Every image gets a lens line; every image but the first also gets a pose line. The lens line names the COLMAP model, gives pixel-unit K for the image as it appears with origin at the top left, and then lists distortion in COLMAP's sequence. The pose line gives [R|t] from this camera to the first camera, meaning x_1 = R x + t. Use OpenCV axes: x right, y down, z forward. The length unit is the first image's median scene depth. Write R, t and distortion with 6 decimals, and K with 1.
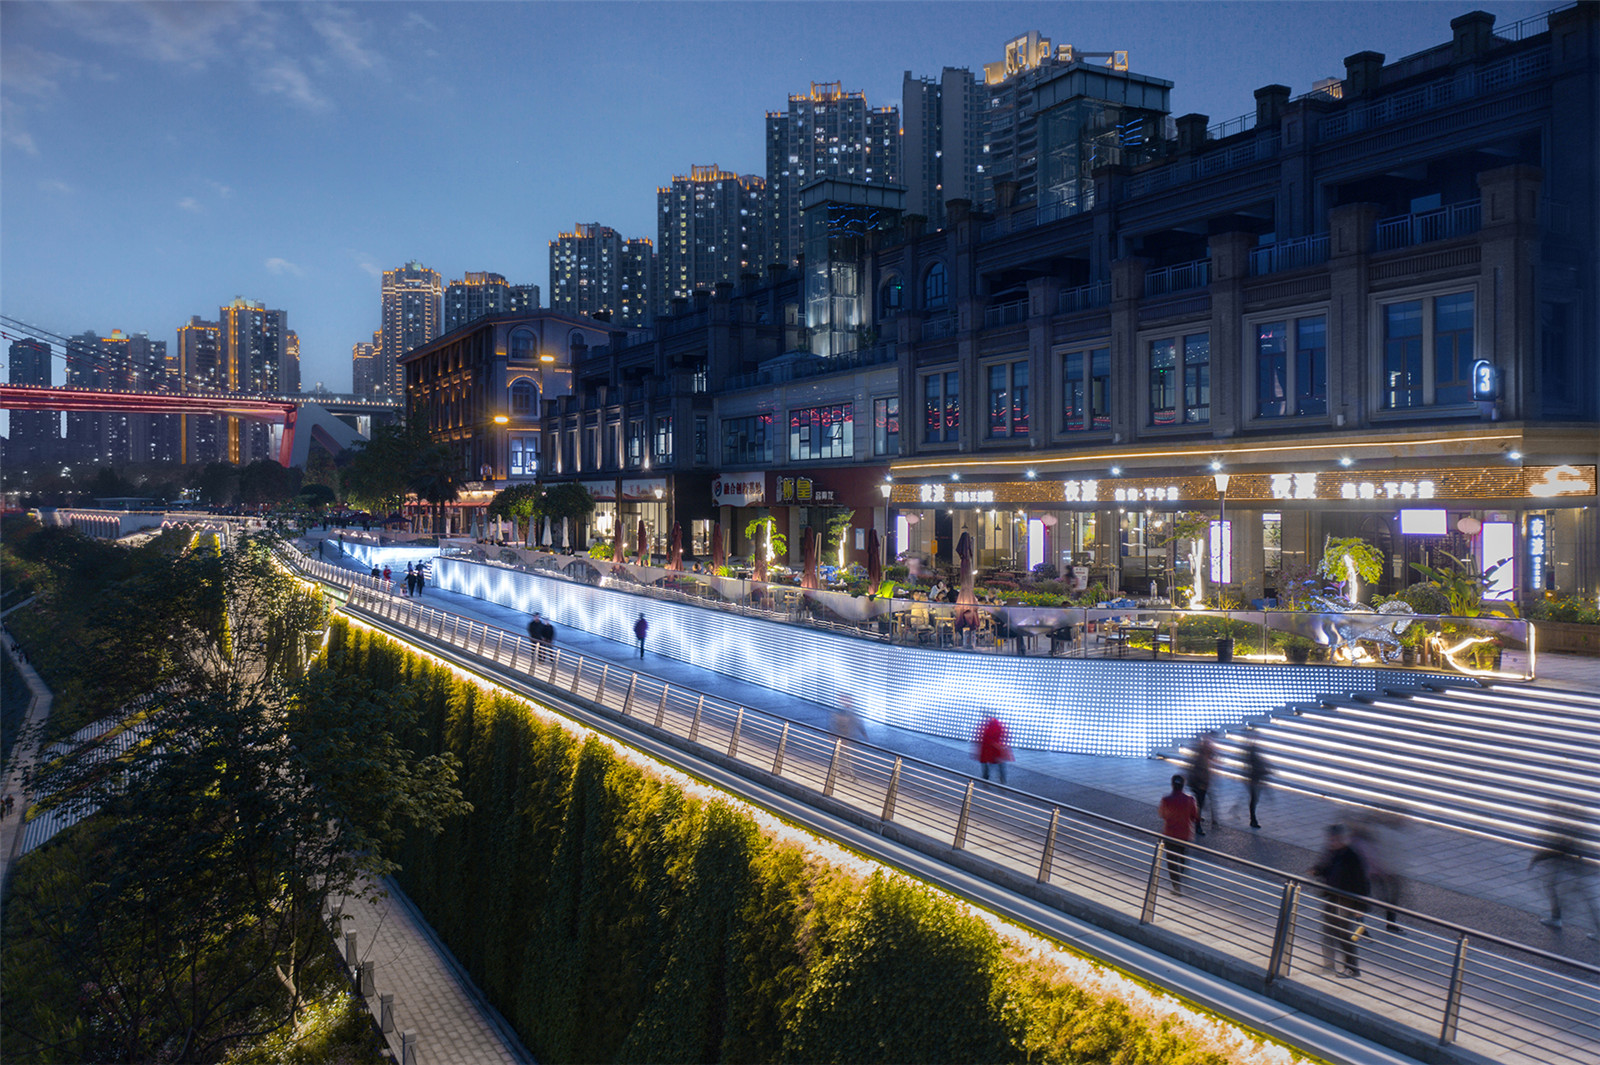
lens RADIAL K [[1242.2, 0, 786.2], [0, 1242.2, 530.9], [0, 0, 1]] dist [-0.002901, -0.007441]
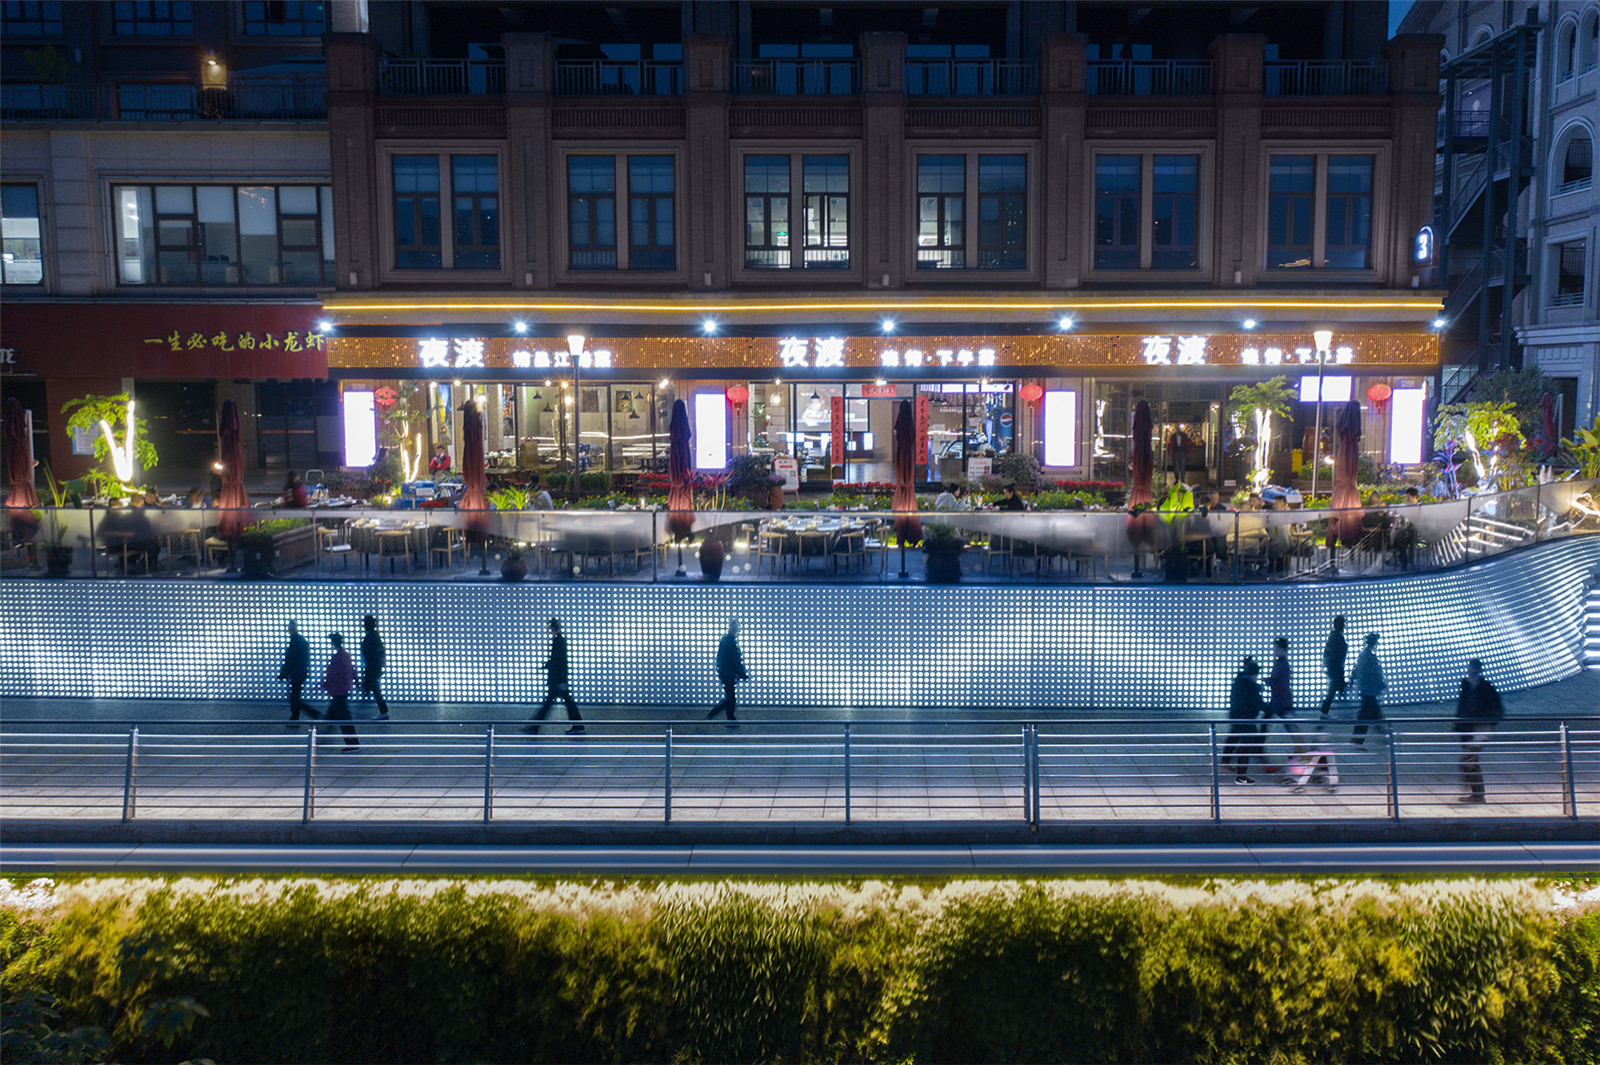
lens RADIAL K [[1242.2, 0, 799.2], [0, 1242.2, 523.3], [0, 0, 1]] dist [-0.002901, -0.007441]
pose [[0.481355, -0.102378, 0.870526, -0.508366], [0.018764, 0.994131, 0.106539, -0.013172], [-0.876325, -0.034949, 0.480451, 0.824919]]
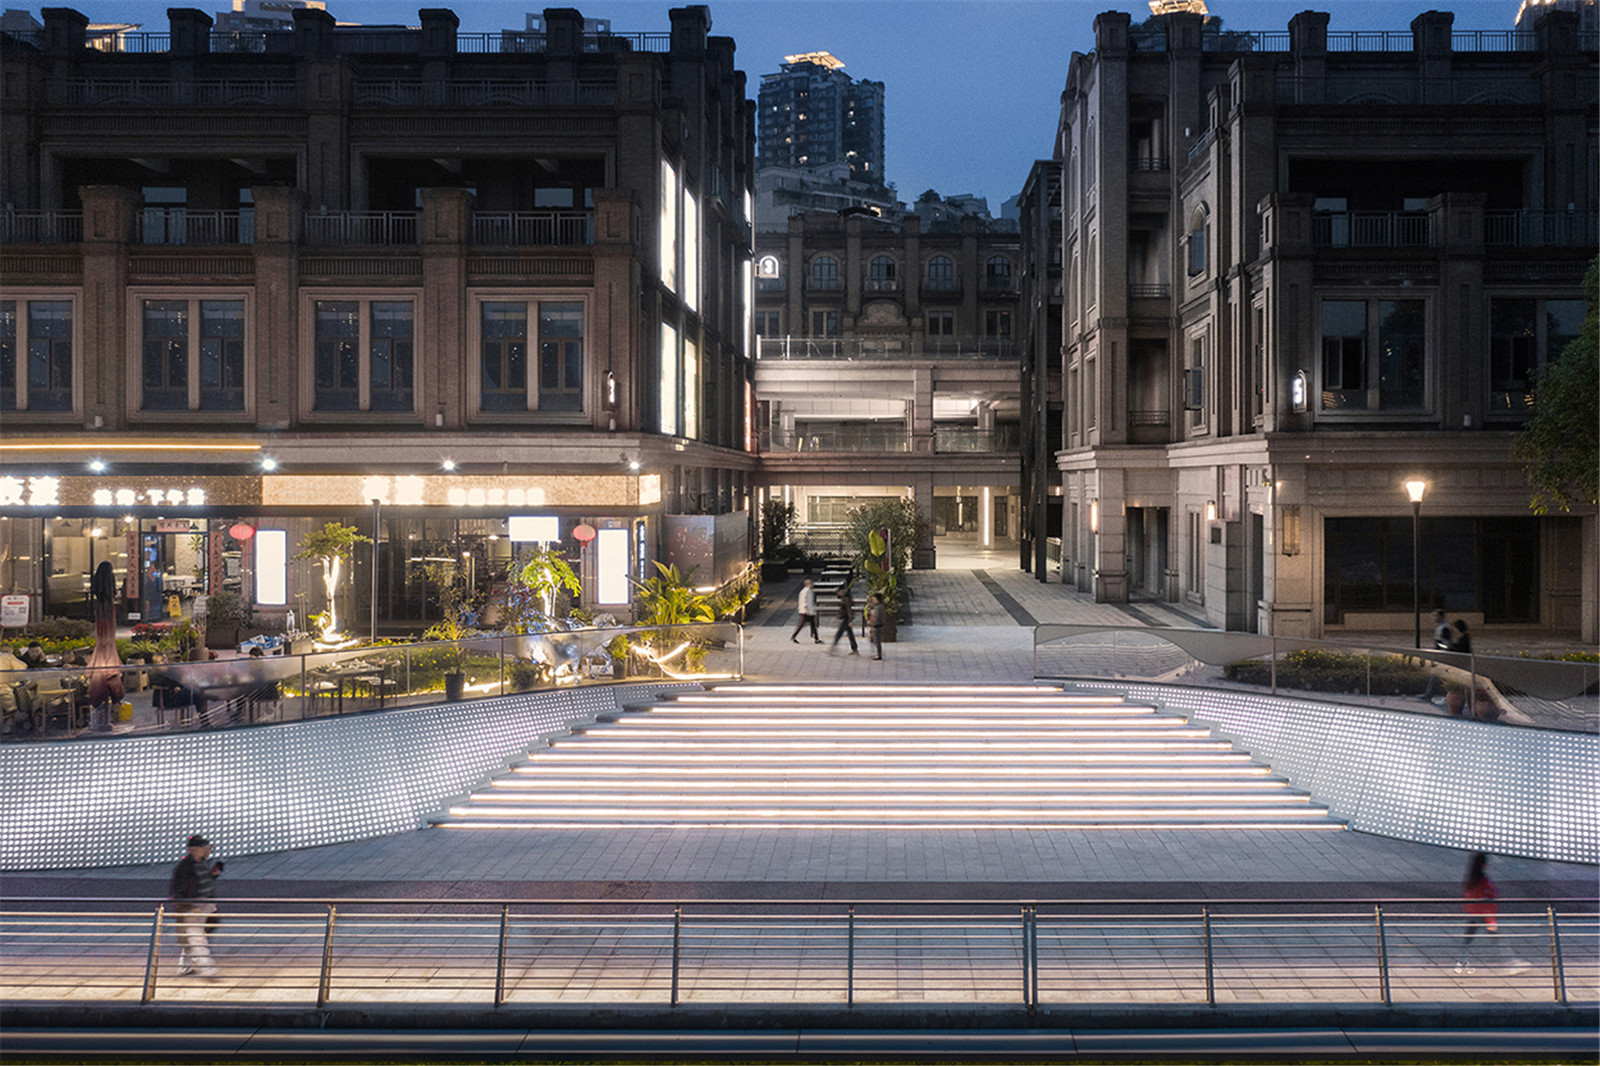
lens RADIAL K [[1242.2, 0, 802.3], [0, 1242.2, 515.8], [0, 0, 1]] dist [-0.002901, -0.007441]
pose [[0.484604, 0.002074, 0.874731, -0.221712], [0.015021, 0.999830, -0.010693, -0.004498], [-0.874605, 0.018321, 0.484490, 0.318201]]
